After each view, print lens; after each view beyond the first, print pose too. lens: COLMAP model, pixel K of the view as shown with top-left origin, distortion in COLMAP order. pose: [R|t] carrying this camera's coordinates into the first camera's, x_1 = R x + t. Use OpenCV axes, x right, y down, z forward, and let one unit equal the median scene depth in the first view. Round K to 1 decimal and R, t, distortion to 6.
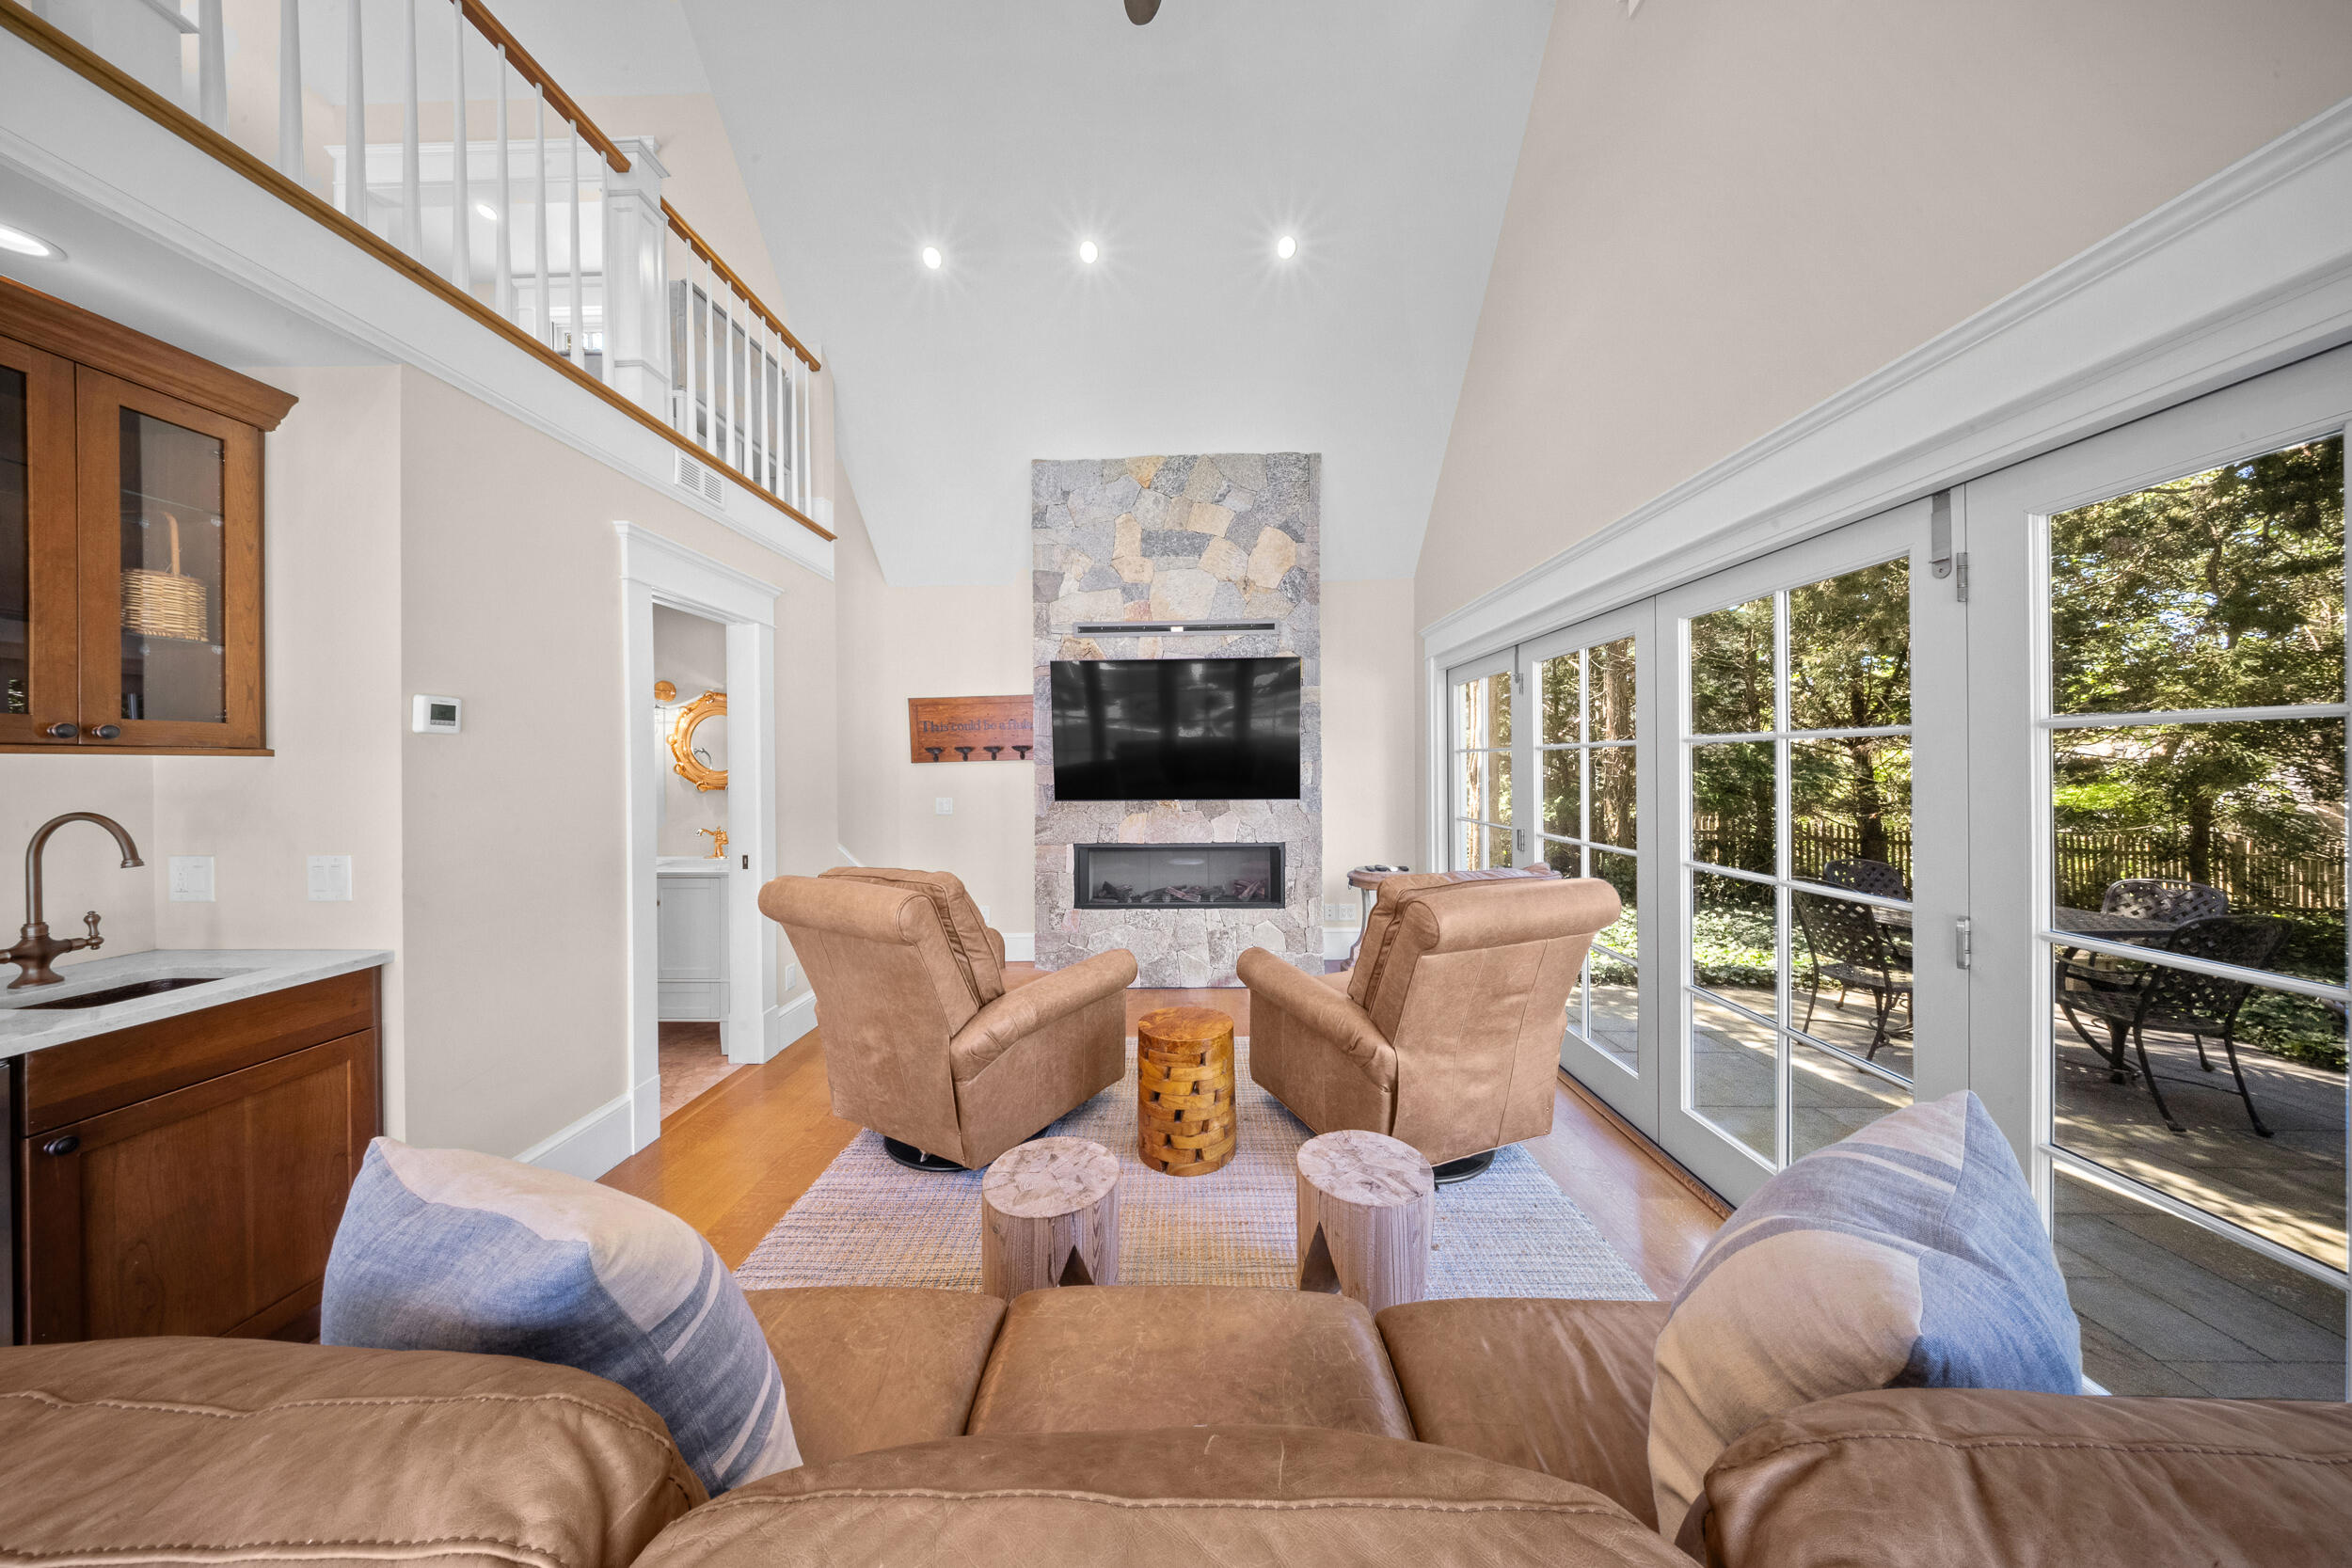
lens RADIAL K [[695.1, 0, 1183.9], [0, 695.1, 768.8], [0, 0, 1]] dist [-0.004907, -0.000355]
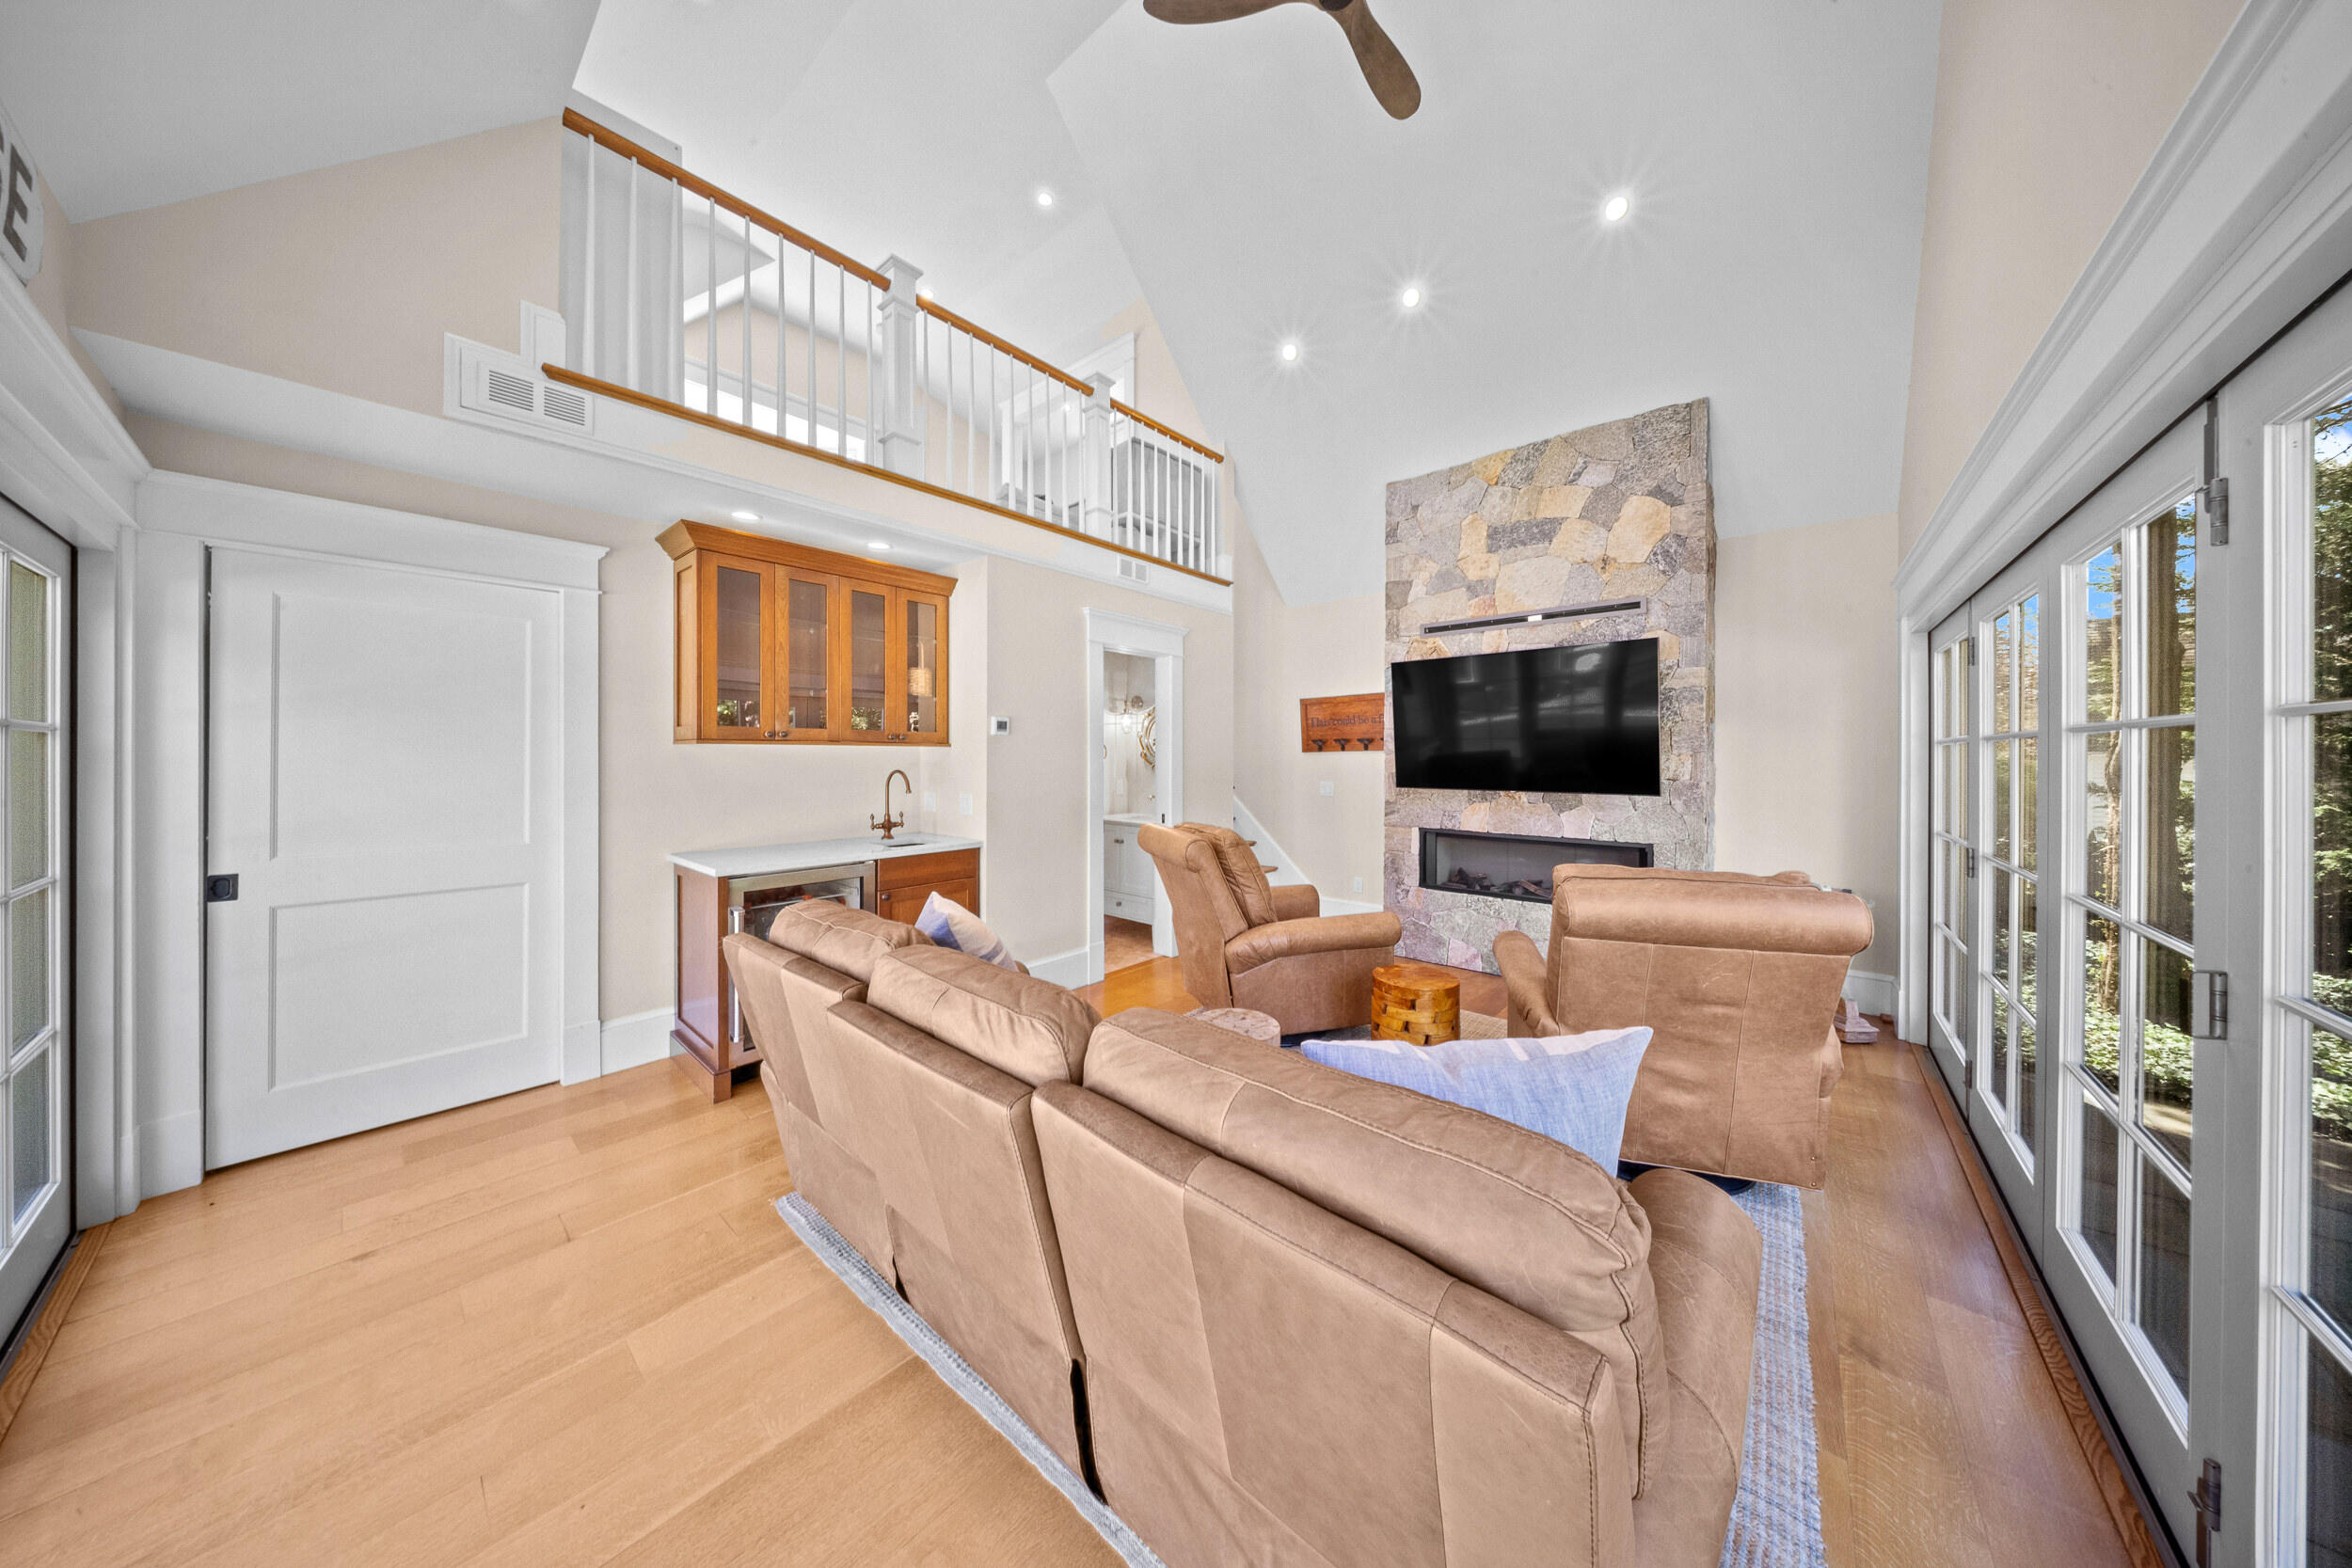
lens RADIAL K [[695.1, 0, 1161.7], [0, 695.1, 763.4], [0, 0, 1]] dist [-0.004907, -0.000355]
pose [[0.759337, 0.017189, -0.650470, 0.247254], [-0.012937, 0.999852, 0.011319, 0.000165], [0.650568, -0.000180, 0.759448, -0.093369]]
